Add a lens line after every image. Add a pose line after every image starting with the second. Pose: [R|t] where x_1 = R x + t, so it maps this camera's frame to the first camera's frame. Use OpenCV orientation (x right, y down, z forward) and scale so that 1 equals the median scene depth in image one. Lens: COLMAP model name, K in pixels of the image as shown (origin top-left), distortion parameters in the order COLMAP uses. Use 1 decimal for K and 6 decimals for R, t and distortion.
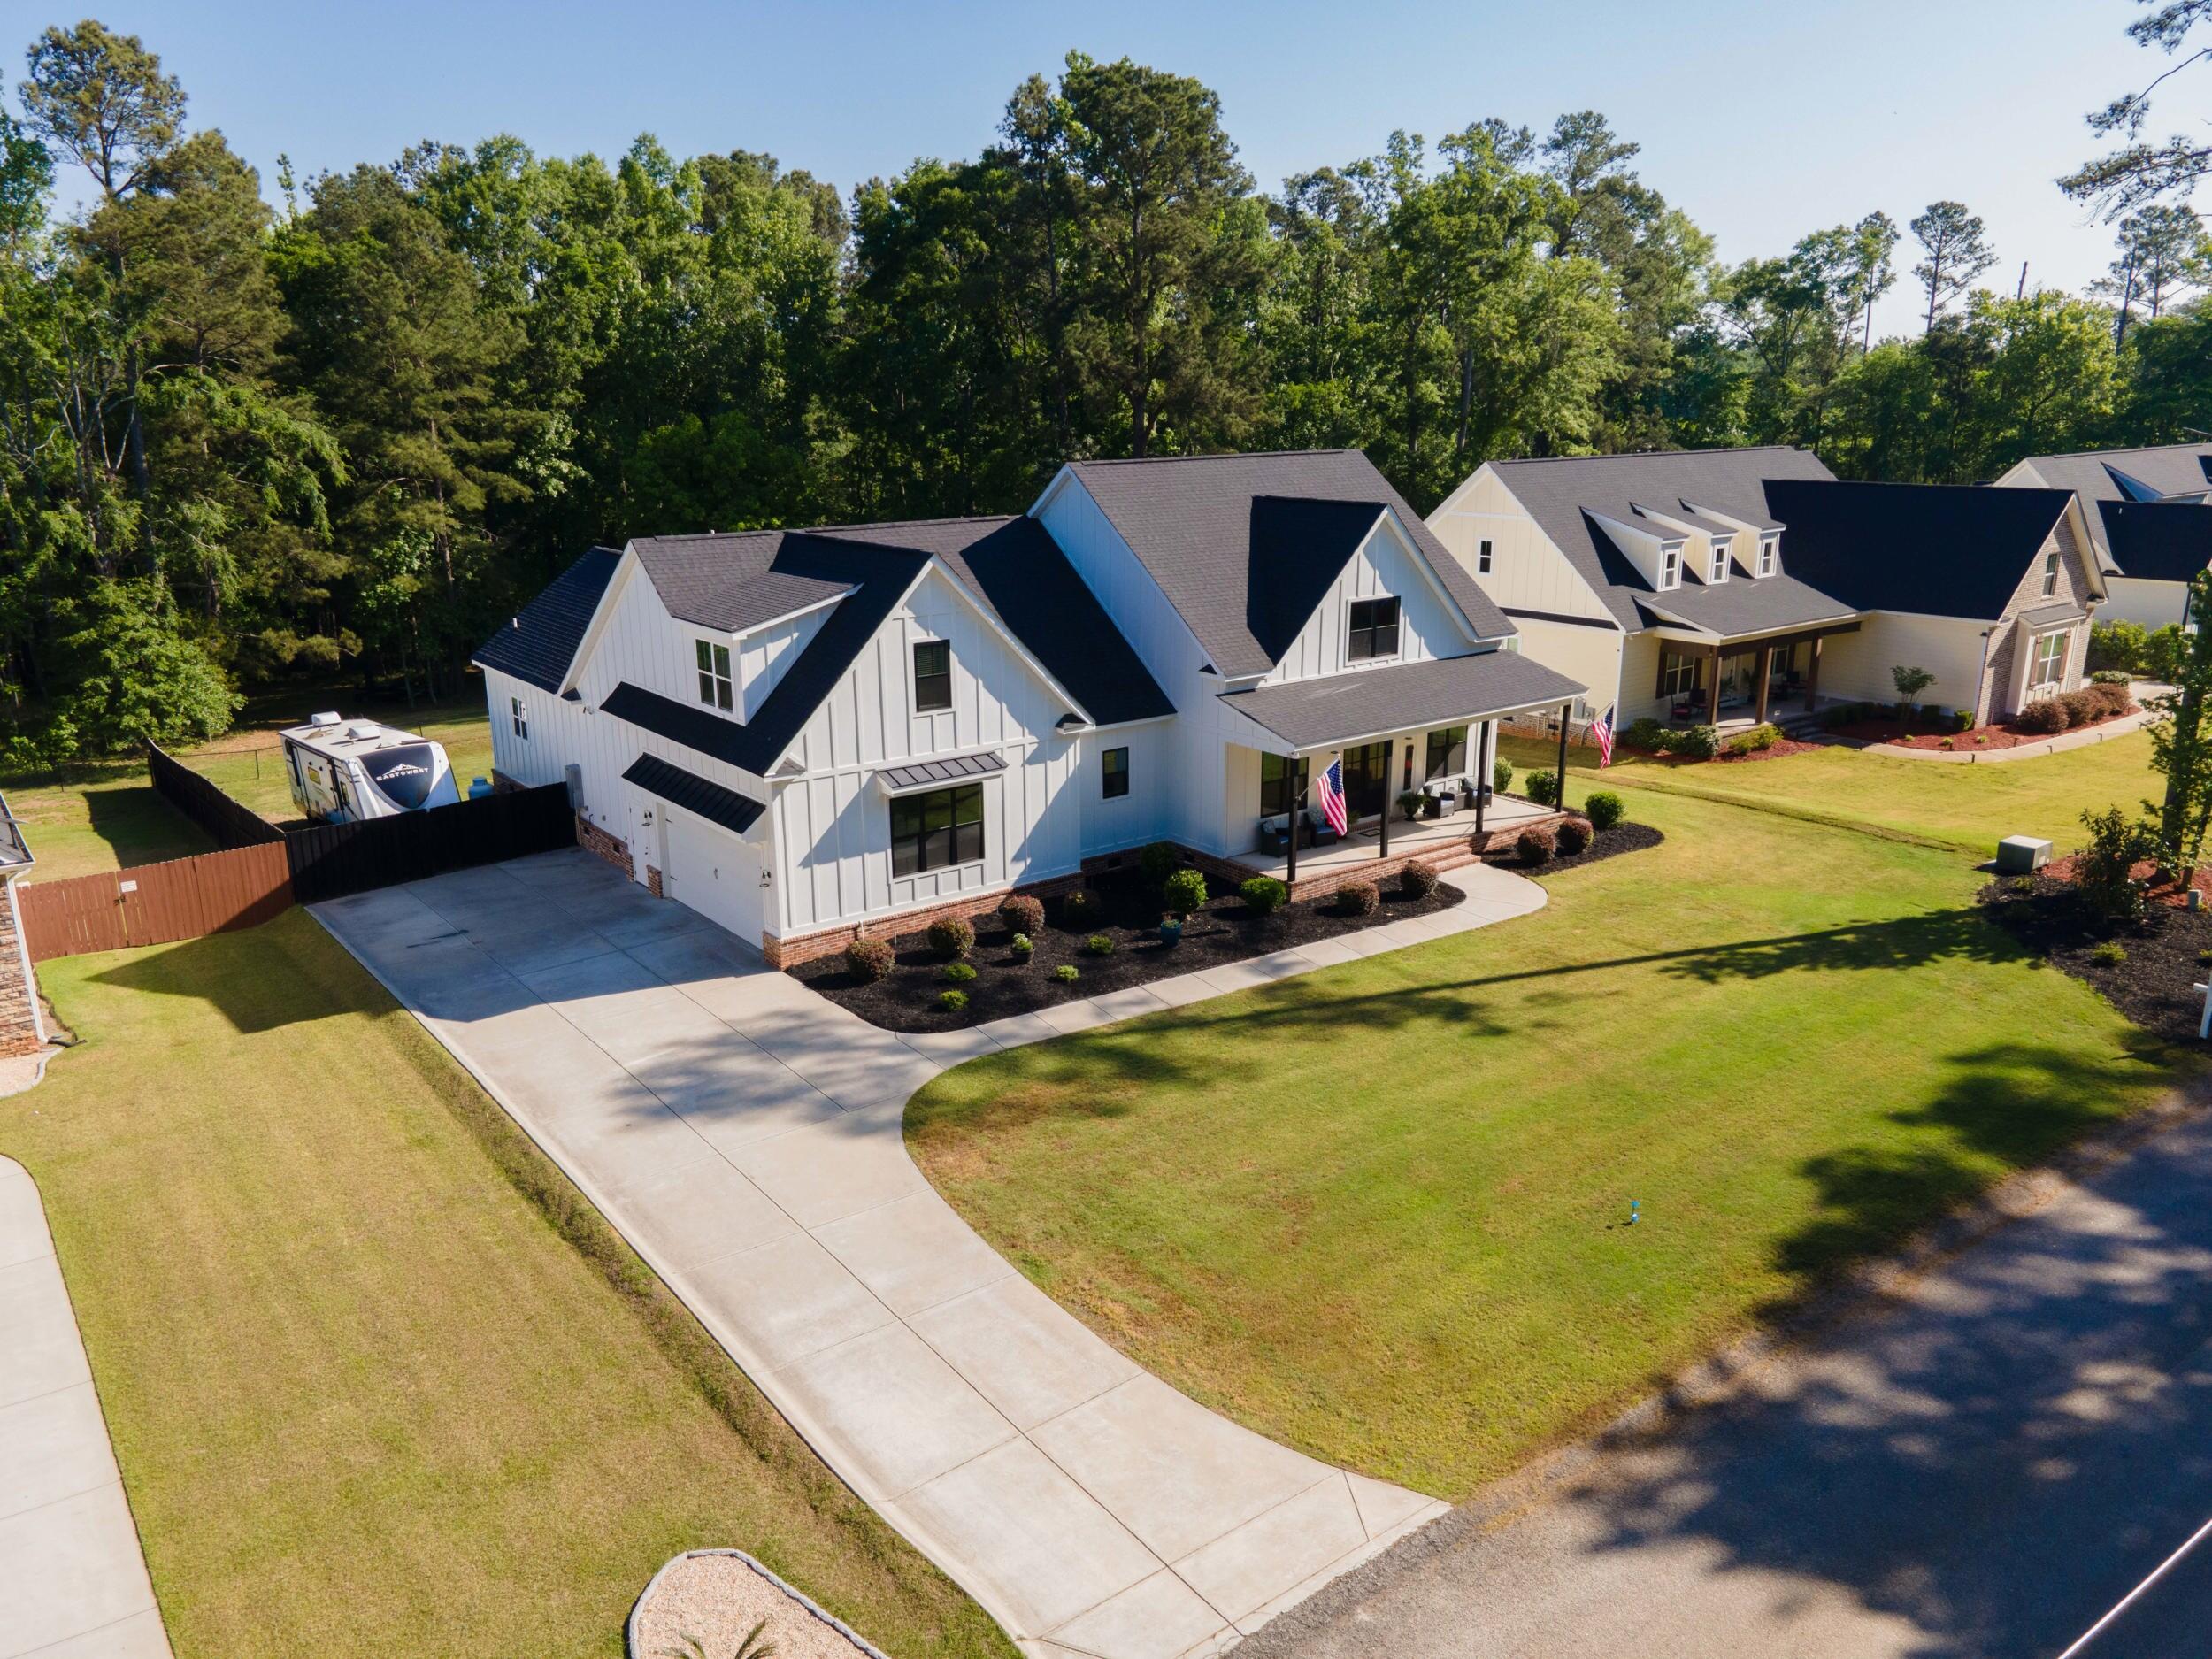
lens RADIAL K [[1602.7, 0, 1106.0], [0, 1602.7, 829.5], [0, 0, 1]] dist [0.029688, 0.000566]
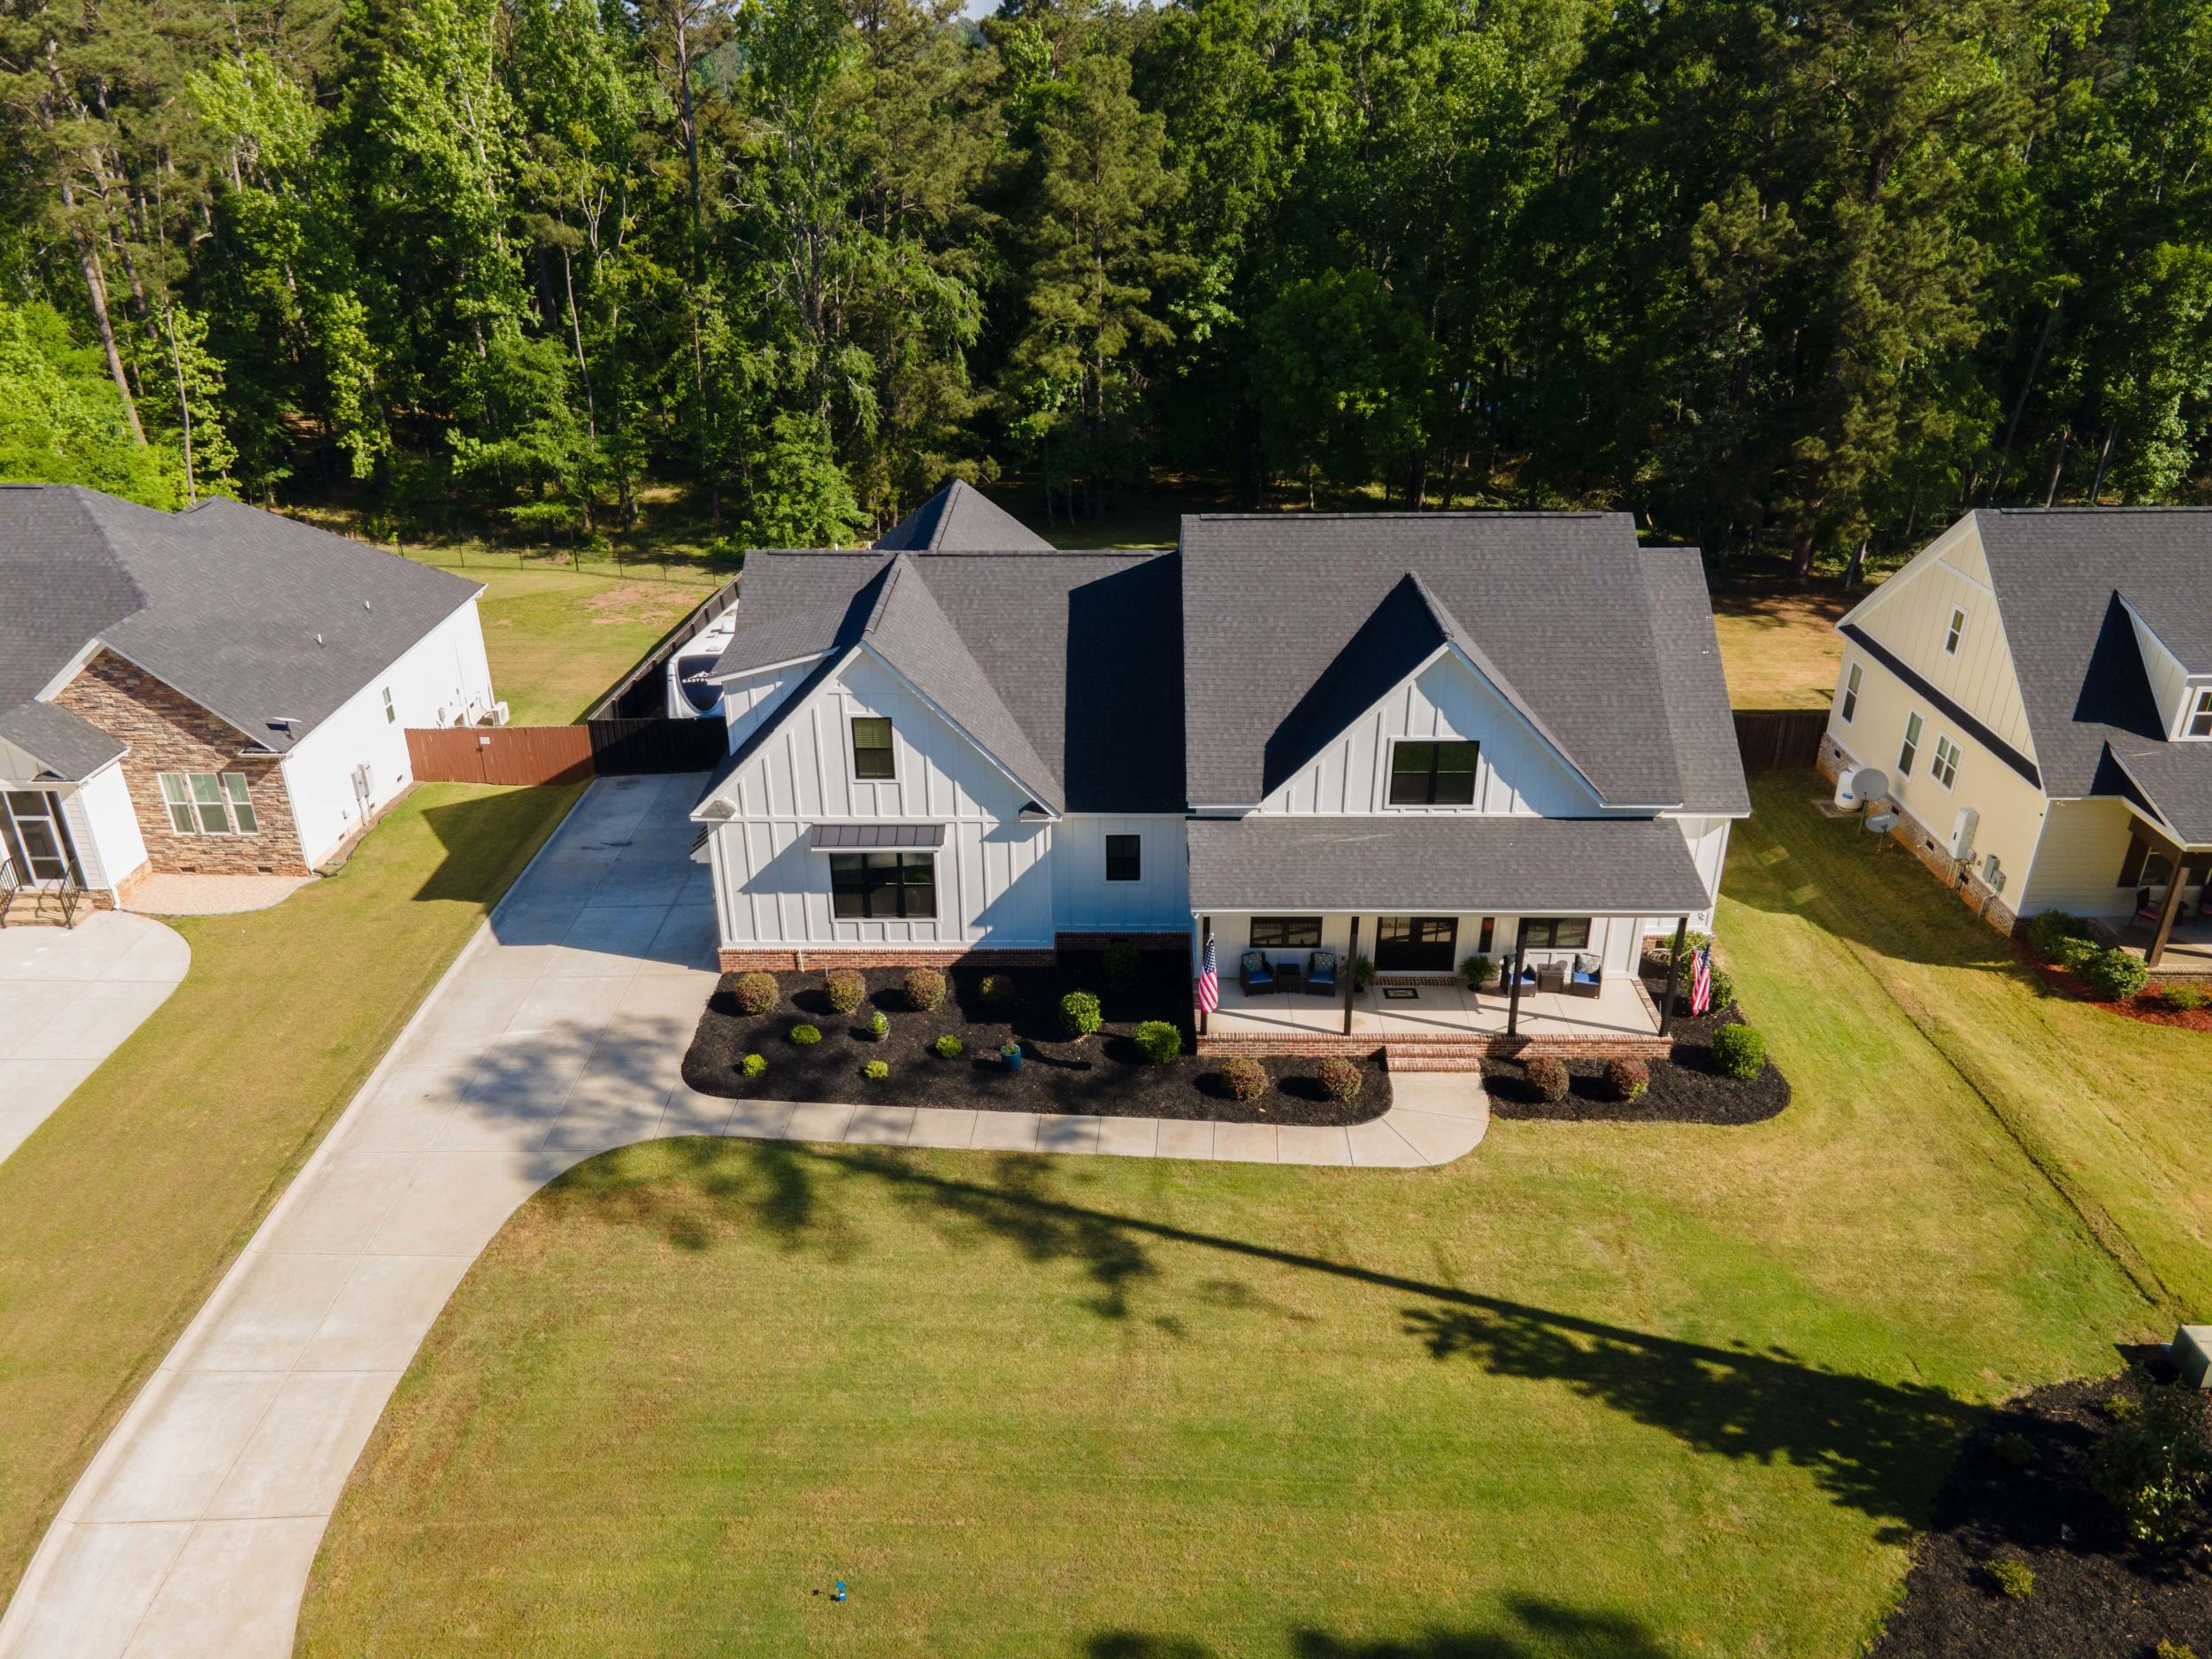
lens RADIAL K [[1602.7, 0, 1106.0], [0, 1602.7, 829.5], [0, 0, 1]] dist [0.029688, 0.000566]
pose [[0.790444, 0.269816, -0.549907, 0.596138], [-0.165990, 0.958519, 0.231708, -0.311507], [0.589615, -0.091873, 0.802443, 0.253314]]
